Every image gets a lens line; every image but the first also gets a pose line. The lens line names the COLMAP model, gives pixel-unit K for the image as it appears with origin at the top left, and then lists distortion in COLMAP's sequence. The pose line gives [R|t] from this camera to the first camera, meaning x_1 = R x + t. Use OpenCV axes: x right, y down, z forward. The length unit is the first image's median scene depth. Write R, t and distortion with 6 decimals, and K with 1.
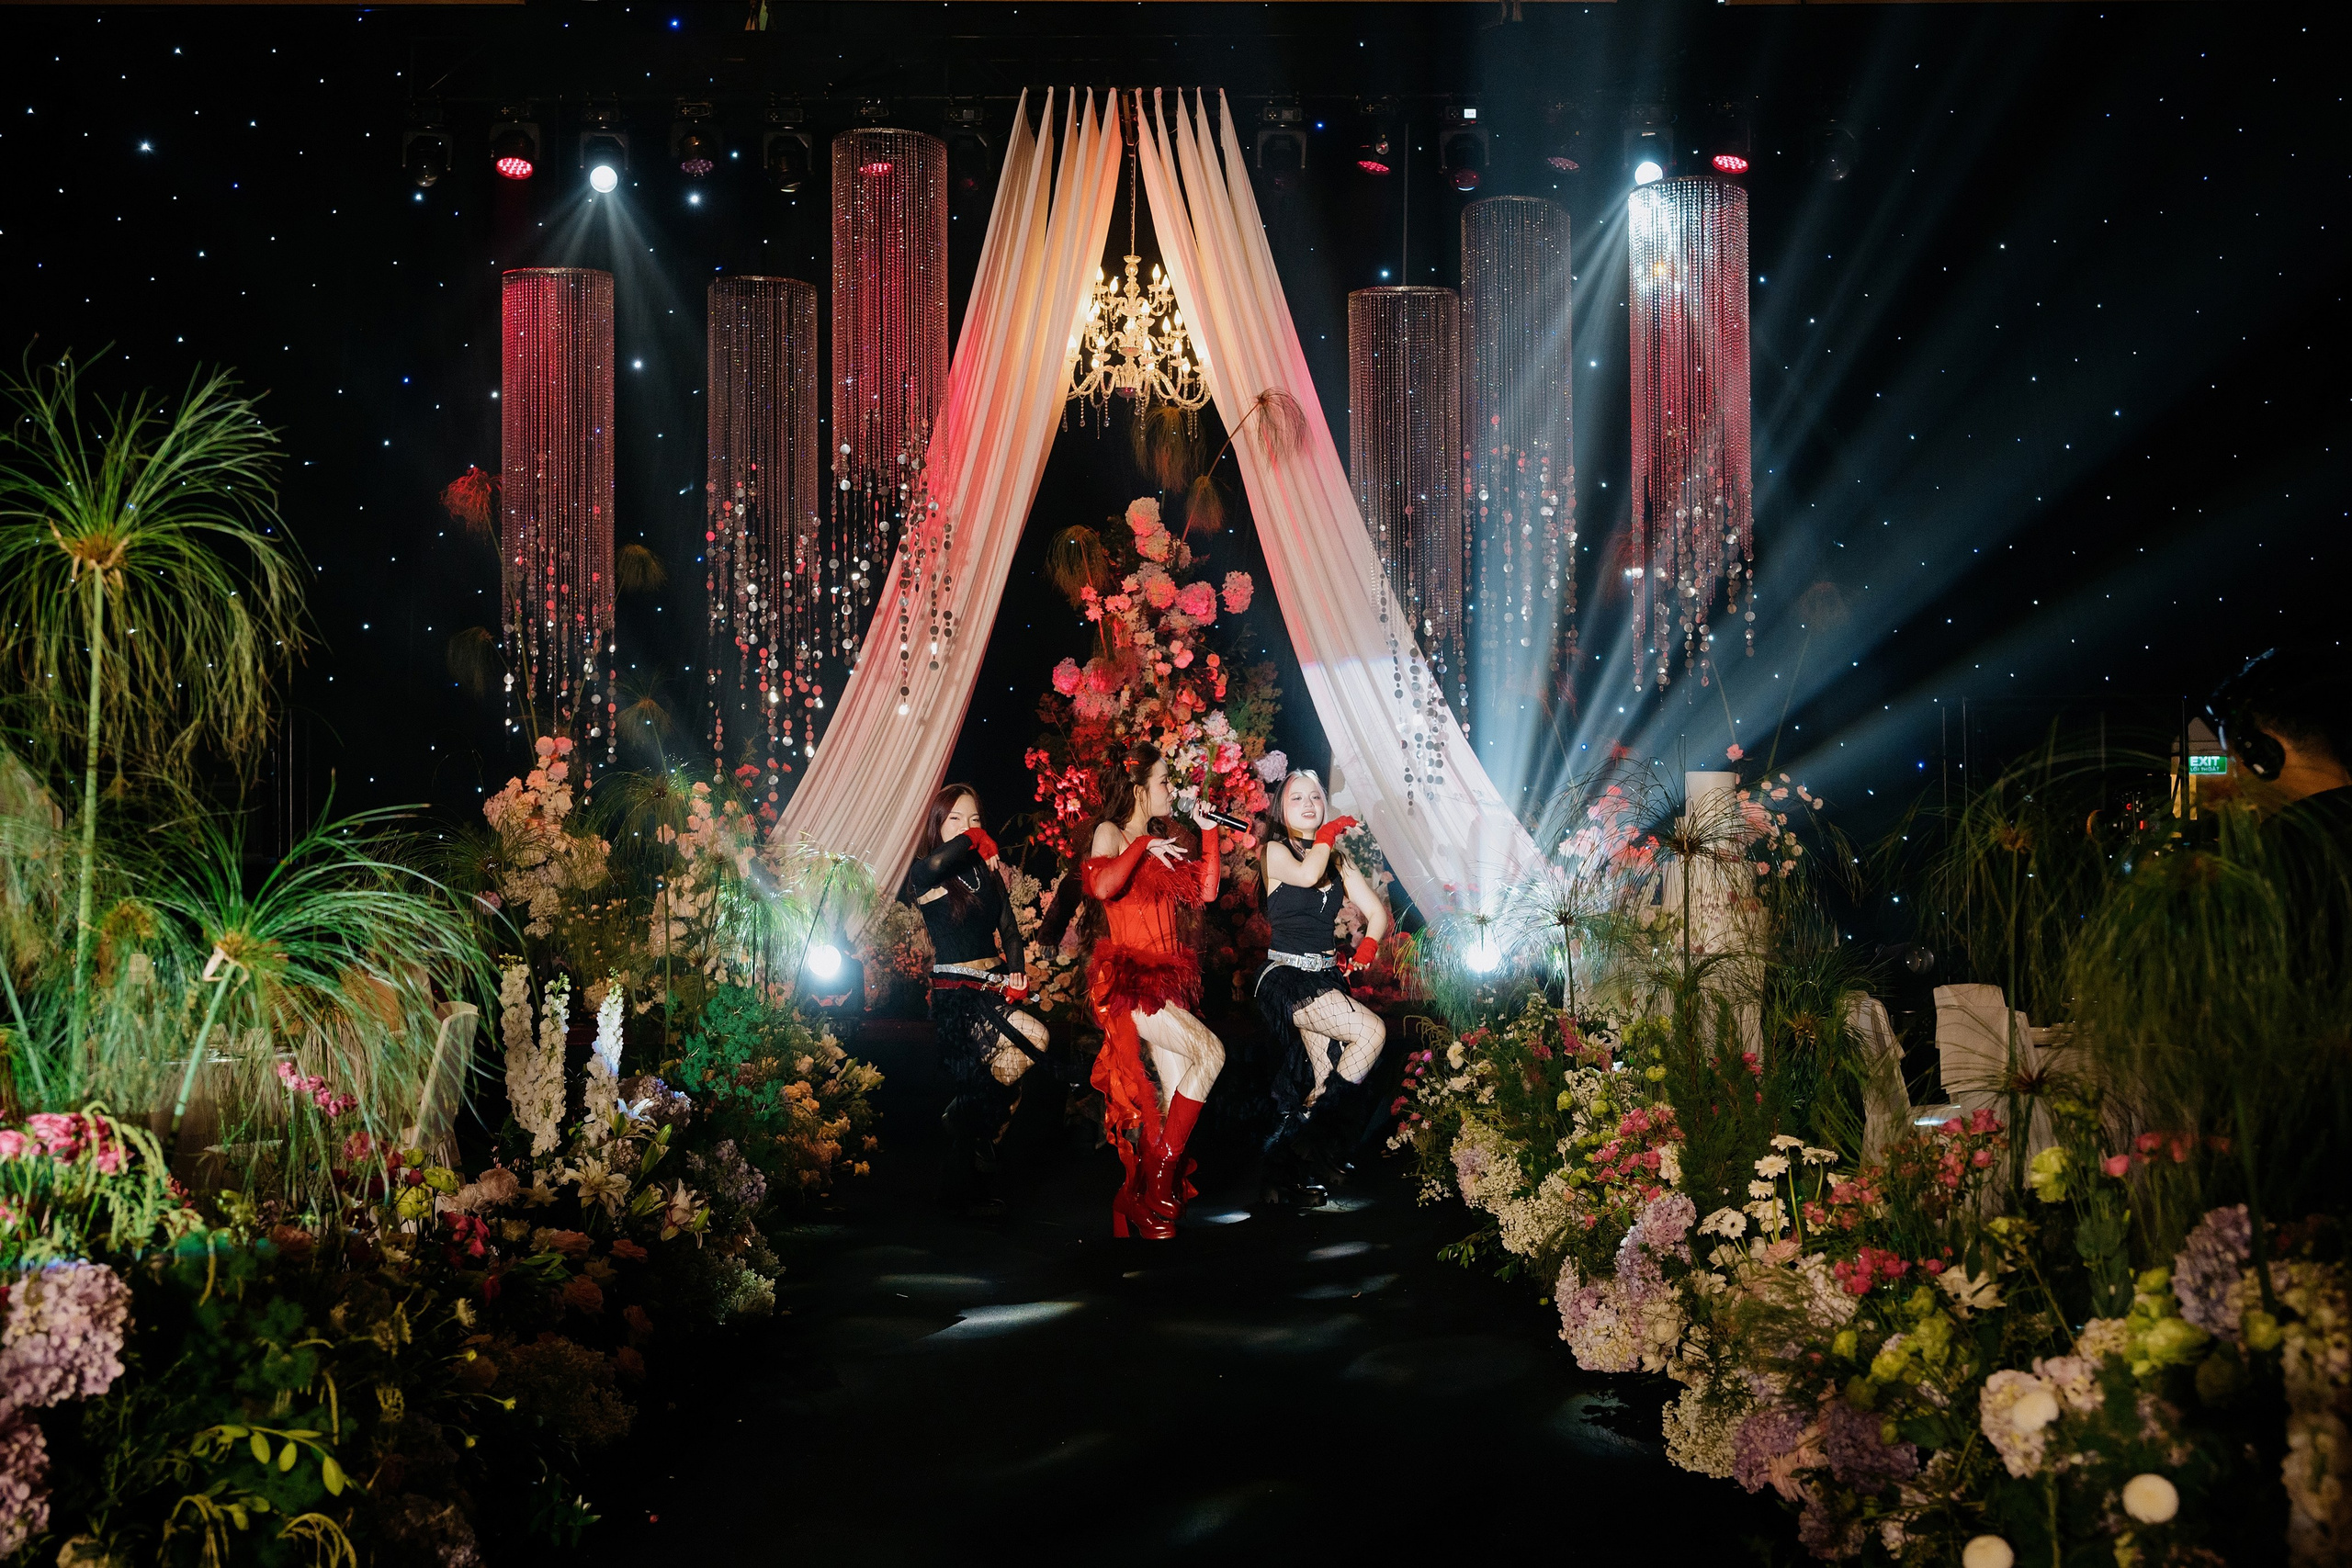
lens RADIAL K [[3089.3, 0, 1176.0], [0, 3089.3, 784.0], [0, 0, 1]] dist [-0.001611, -0.004349]
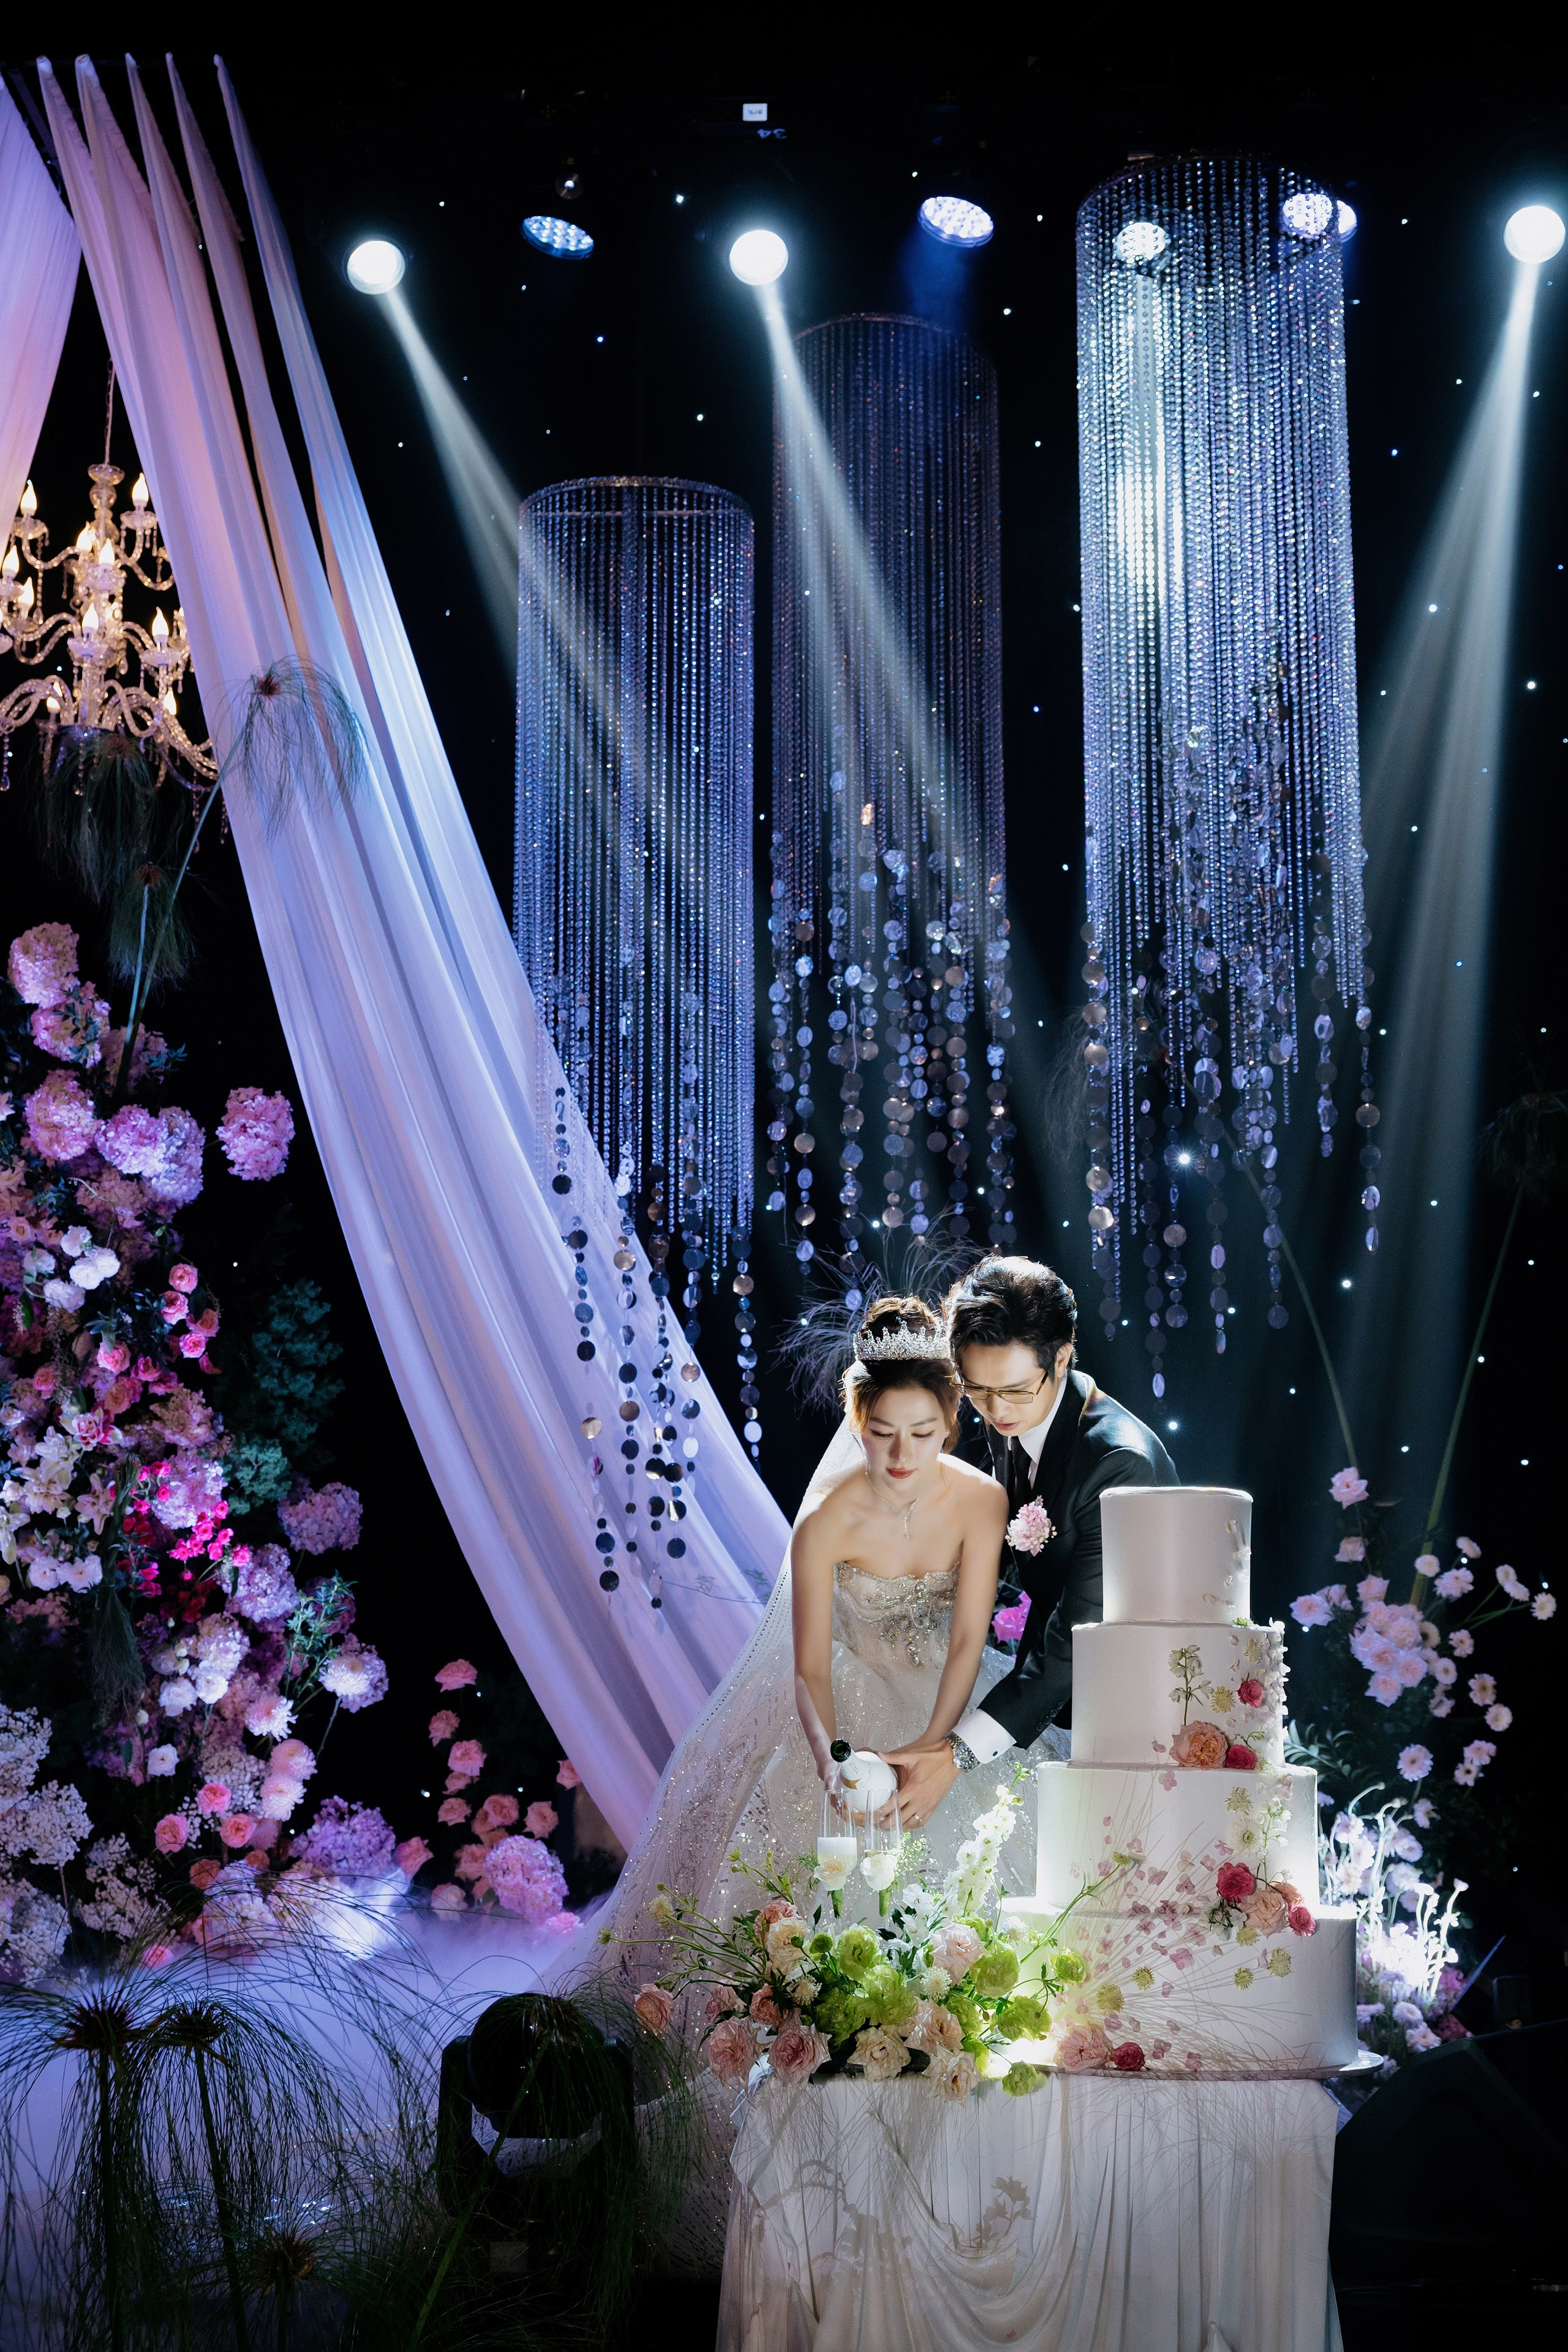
lens RADIAL K [[3184.5, 0, 784.0], [0, 3184.5, 1176.0], [0, 0, 1]] dist [-0.020802, -0.042479]
pose [[0.999394, 0.000123, -0.034815, 0.116178], [-0.004452, 0.992234, -0.124306, 0.002351], [0.034529, 0.124386, 0.991633, 0.544861]]
